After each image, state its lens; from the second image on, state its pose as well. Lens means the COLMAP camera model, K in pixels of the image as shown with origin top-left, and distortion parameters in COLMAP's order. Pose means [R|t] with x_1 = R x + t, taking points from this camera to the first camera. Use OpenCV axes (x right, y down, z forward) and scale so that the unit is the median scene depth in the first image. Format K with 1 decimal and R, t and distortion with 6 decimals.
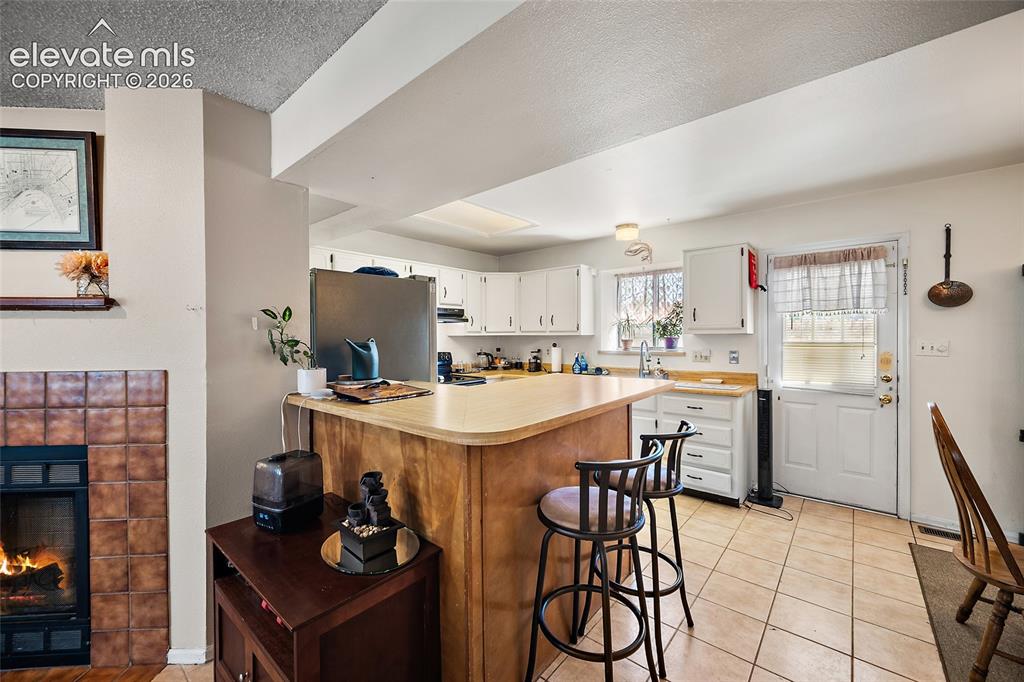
lens RADIAL K [[400.5, 0, 511.2], [0, 400.5, 340.3], [0, 0, 1]] dist [-0.005055, 0.001997]
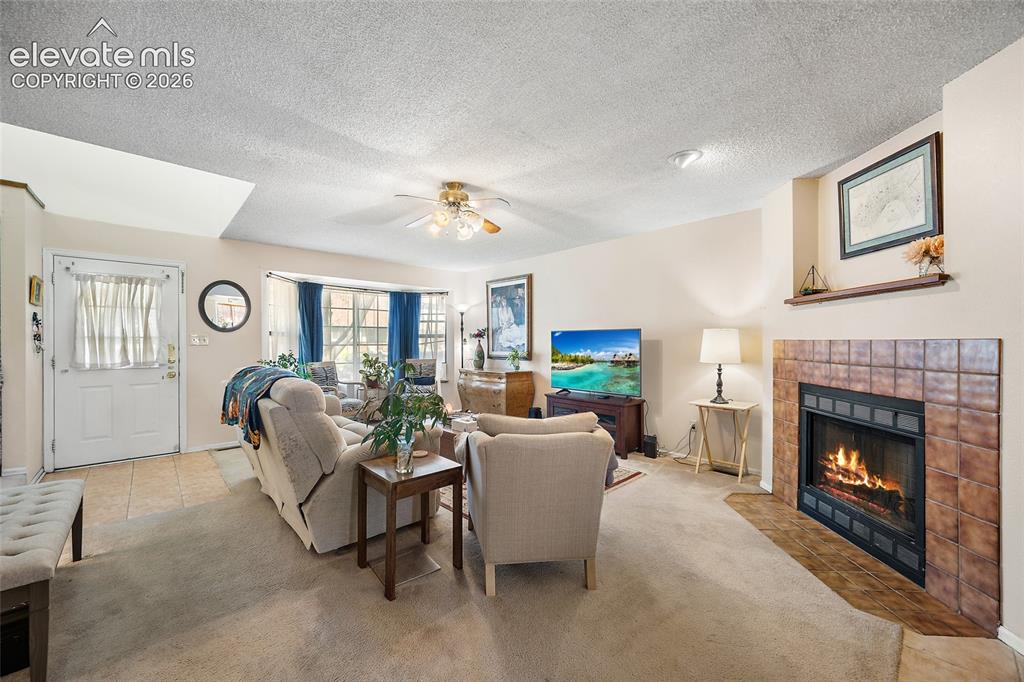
lens RADIAL K [[400.5, 0, 504.8], [0, 400.5, 341.6], [0, 0, 1]] dist [-0.005055, 0.001997]
pose [[-0.130349, 0.003421, -0.991462, 0.157825], [-0.005561, 0.999976, 0.004181, 0.050623], [0.991453, 0.006058, -0.130327, -0.044761]]
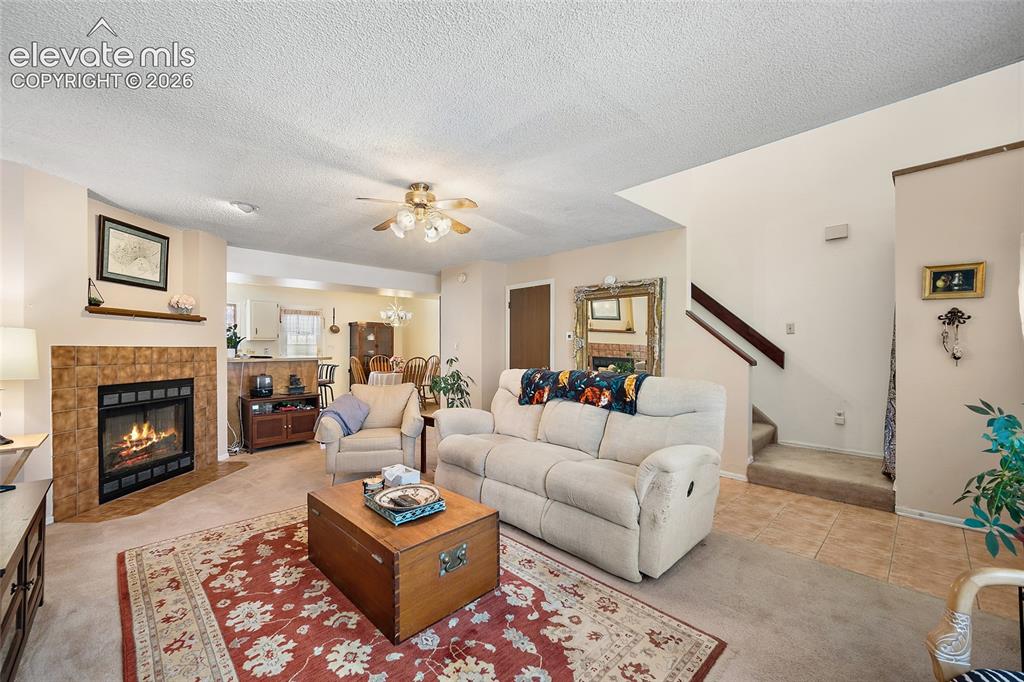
lens RADIAL K [[400.5, 0, 494.4], [0, 400.5, 347.1], [0, 0, 1]] dist [-0.005055, 0.001997]
pose [[0.118137, 0.008970, 0.992957, -1.913482], [0.007299, 0.999924, -0.009901, 0.067582], [-0.992971, 0.008417, 0.118062, -0.640669]]
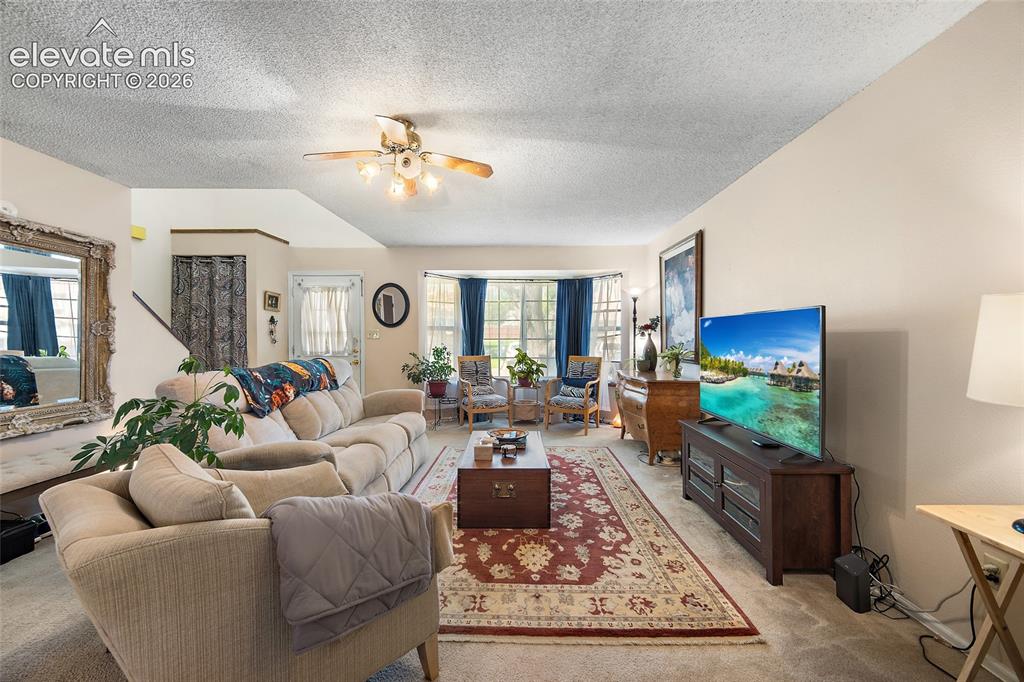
lens RADIAL K [[400.5, 0, 512.2], [0, 400.5, 339.5], [0, 0, 1]] dist [-0.005055, 0.001997]
pose [[-0.774817, 0.011496, -0.632081, -0.552829], [0.000183, 0.999839, 0.017960, 0.047991], [0.632186, 0.013800, -0.774694, 0.442595]]
